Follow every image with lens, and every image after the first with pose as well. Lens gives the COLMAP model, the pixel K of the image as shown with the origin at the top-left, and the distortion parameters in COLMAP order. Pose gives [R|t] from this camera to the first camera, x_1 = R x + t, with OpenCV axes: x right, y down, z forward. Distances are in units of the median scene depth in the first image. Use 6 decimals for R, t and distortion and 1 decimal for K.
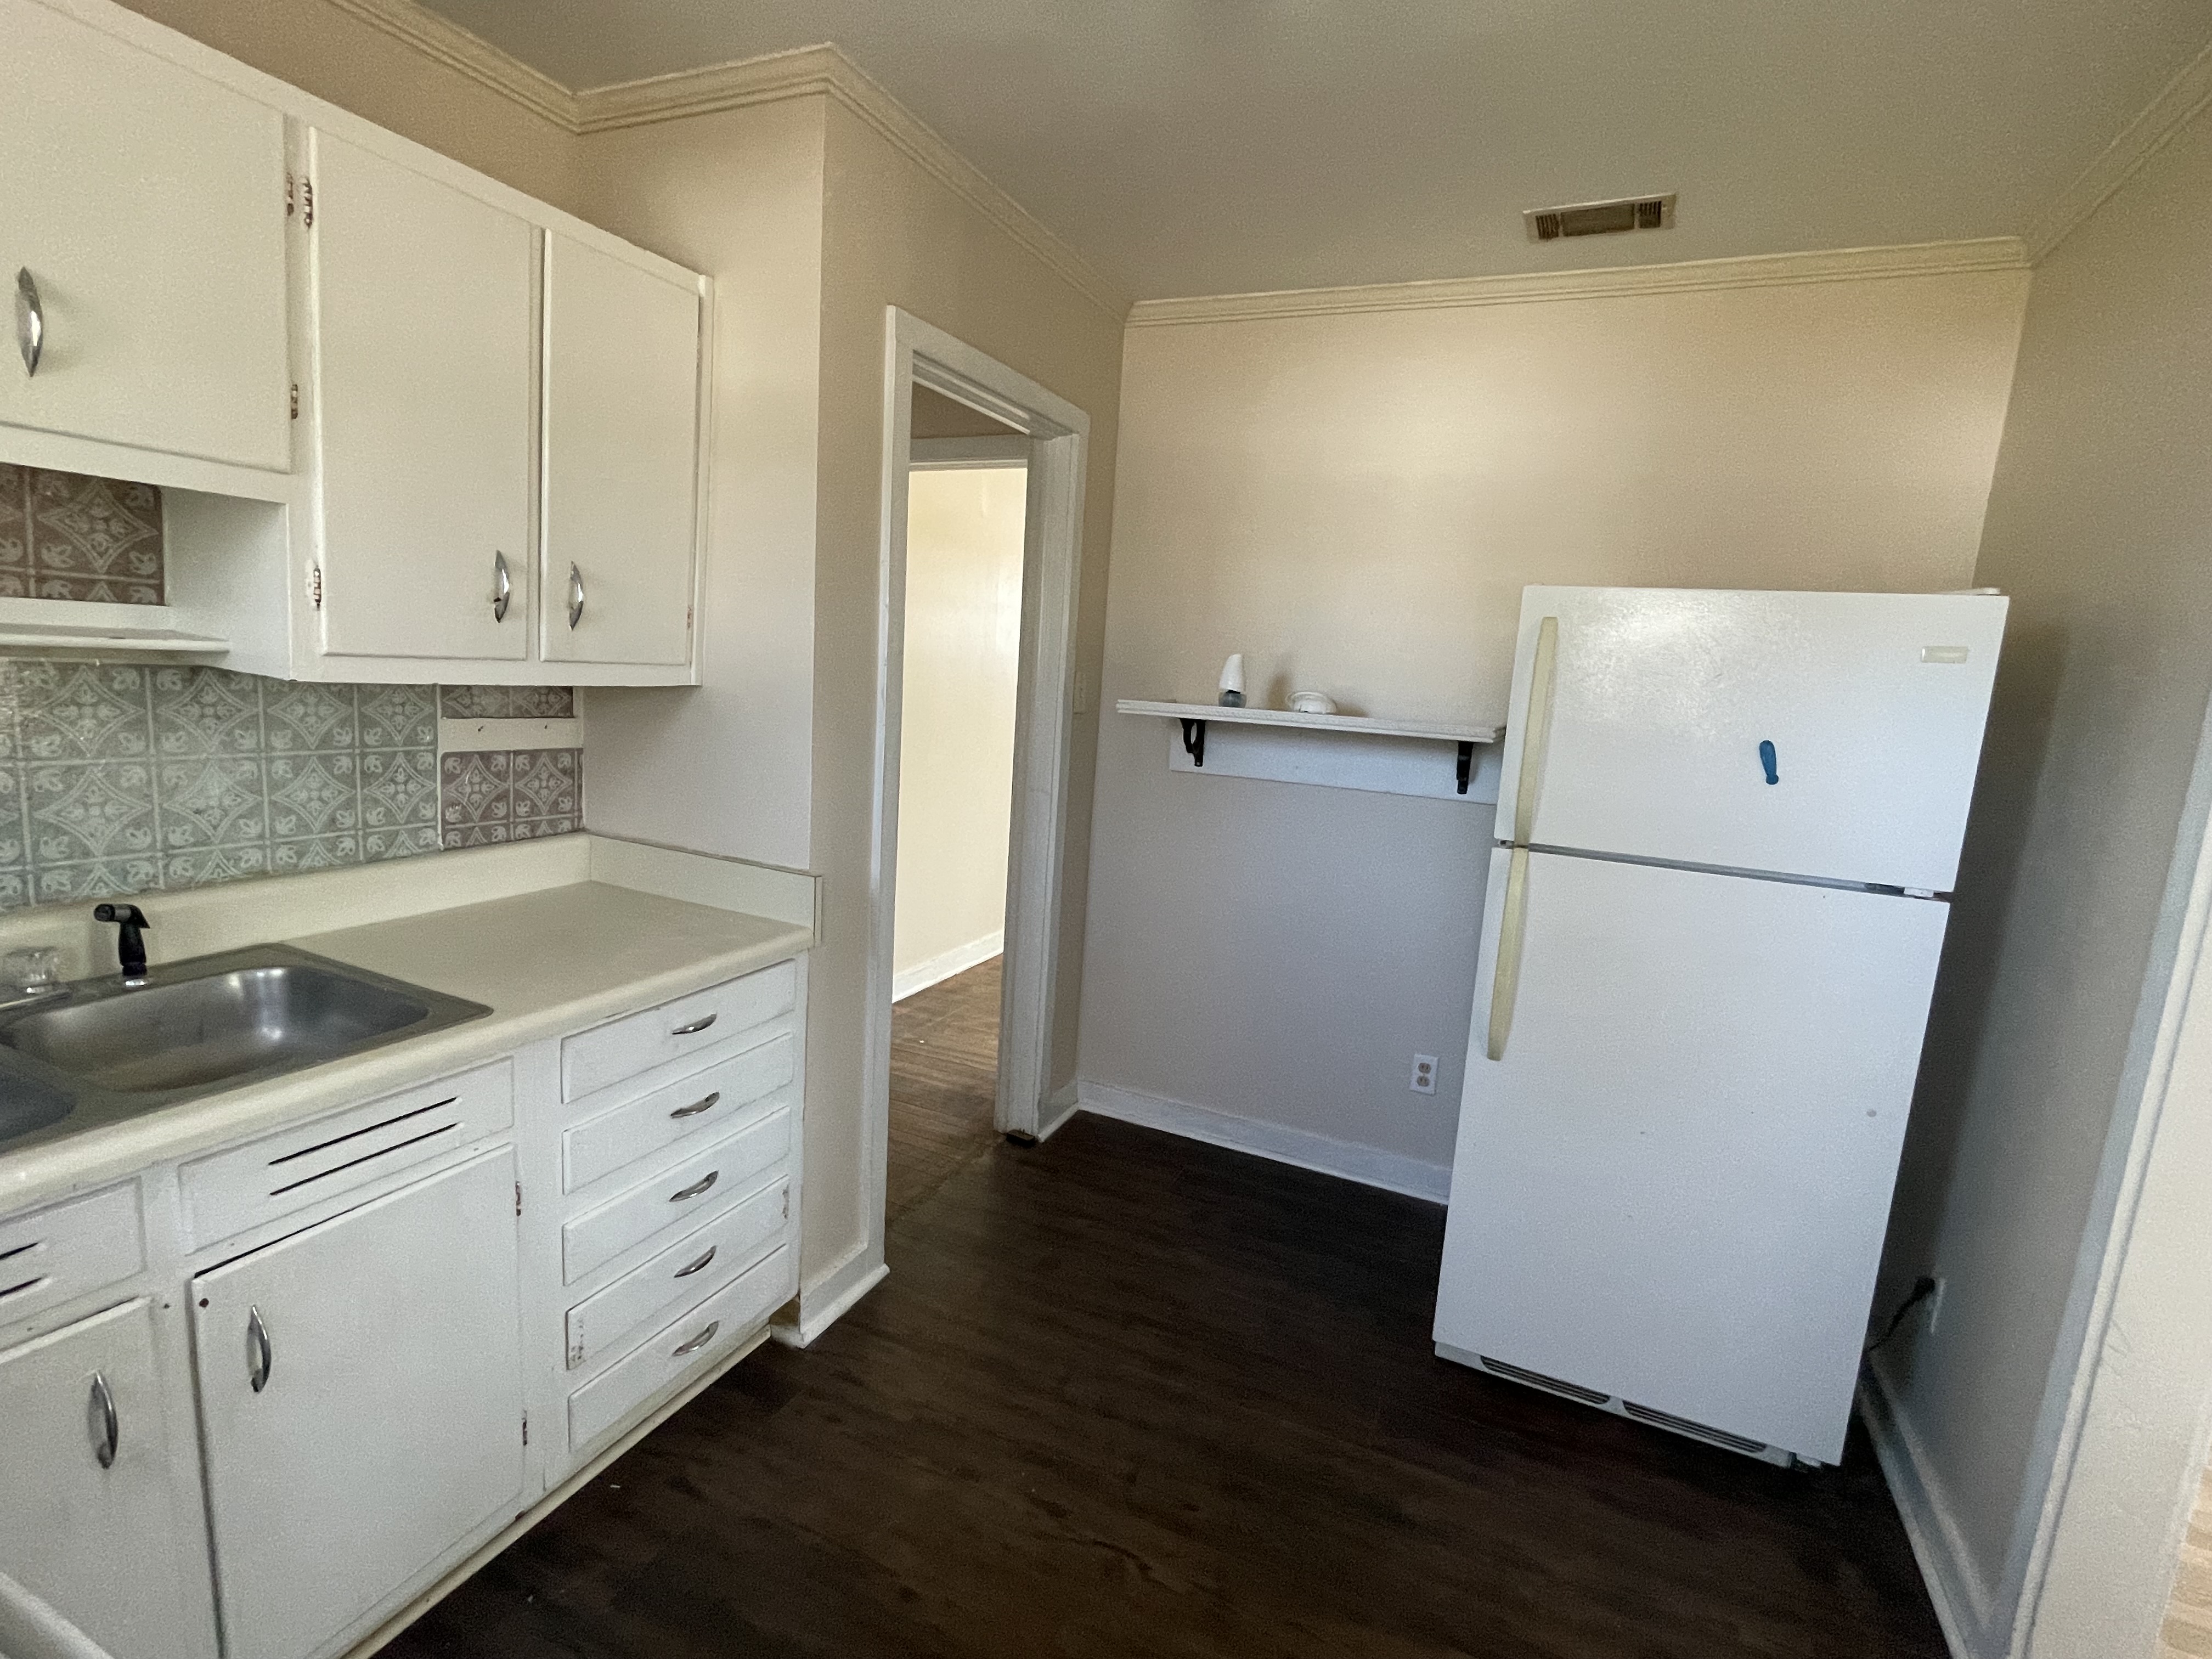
lens RADIAL K [[1050.5, 0, 1106.0], [0, 1050.5, 829.5], [0, 0, 1]] dist [-0.008835, 0.000387]
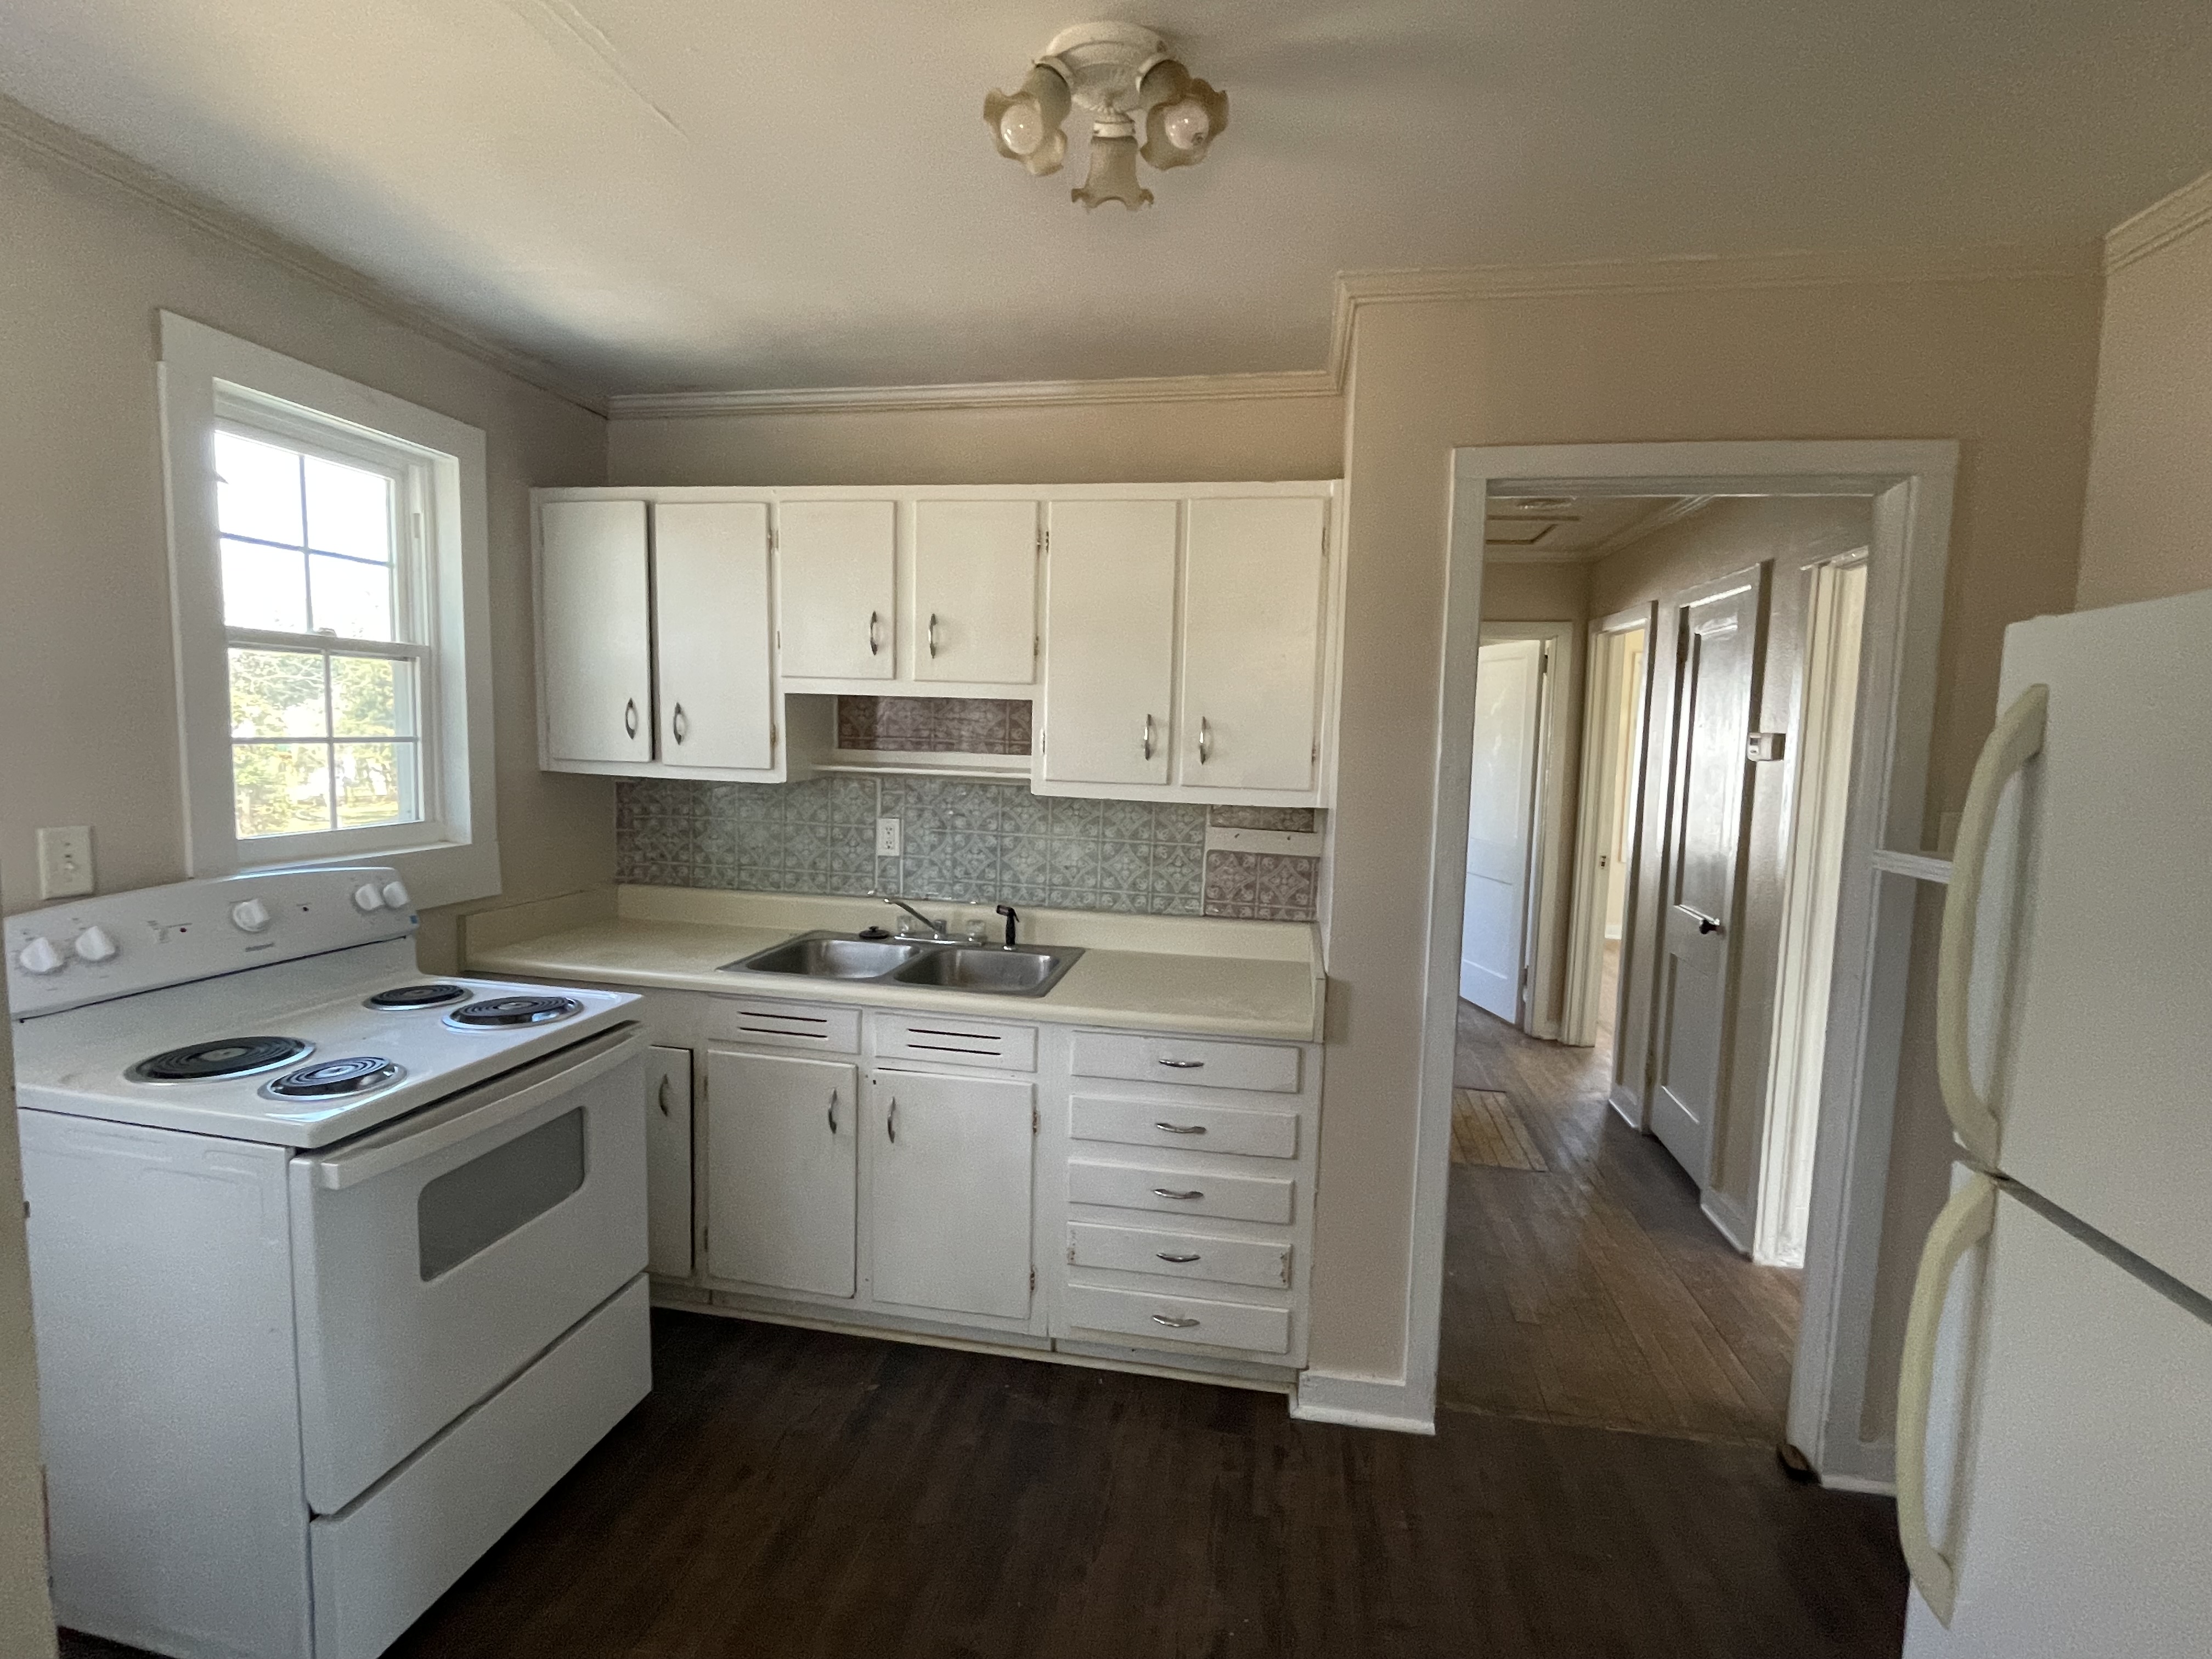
lens RADIAL K [[1050.5, 0, 1106.0], [0, 1050.5, 829.5], [0, 0, 1]] dist [-0.008835, 0.000387]
pose [[0.243400, 0.034004, -0.969330, 0.819551], [-0.169001, 0.985585, -0.007862, -0.070911], [0.955089, 0.165731, 0.245638, 0.539360]]
